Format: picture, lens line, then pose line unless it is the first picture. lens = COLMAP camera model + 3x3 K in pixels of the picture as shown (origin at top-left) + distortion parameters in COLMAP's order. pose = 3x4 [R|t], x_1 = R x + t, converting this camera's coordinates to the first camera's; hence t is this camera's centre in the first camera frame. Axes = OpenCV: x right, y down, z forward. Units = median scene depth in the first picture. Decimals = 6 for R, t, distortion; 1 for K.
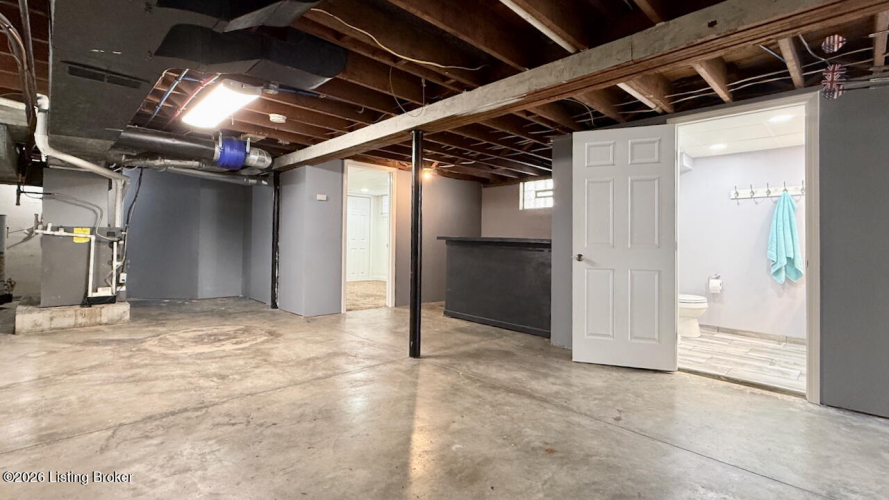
lens RADIAL K [[402.3, 0, 443.9], [0, 402.3, 234.6], [0, 0, 1]] dist [0.000057, -0.000046]
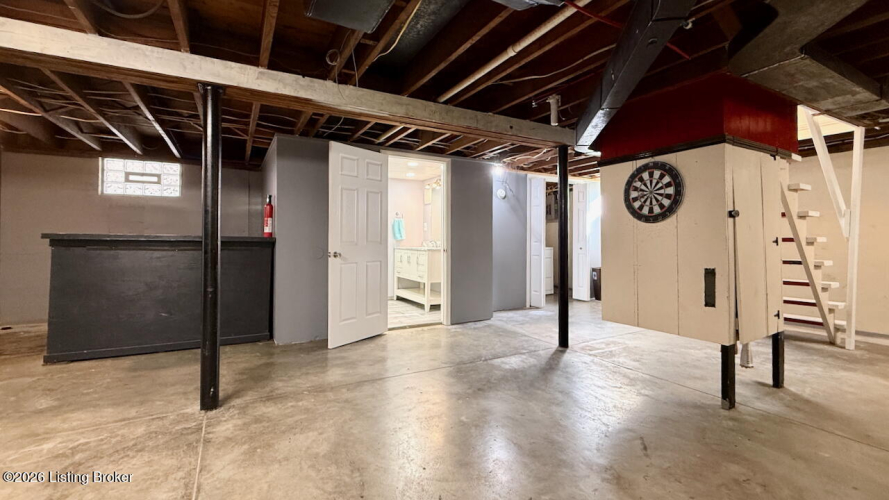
lens RADIAL K [[375.8, 0, 443.1], [0, 375.8, 231.3], [0, 0, 1]] dist [-0.001651, -0.000104]
pose [[0.267724, 0.002368, 0.963493, -0.628351], [-0.017828, 0.999838, 0.002496, -0.016681], [-0.963331, -0.017846, 0.267723, 0.458840]]
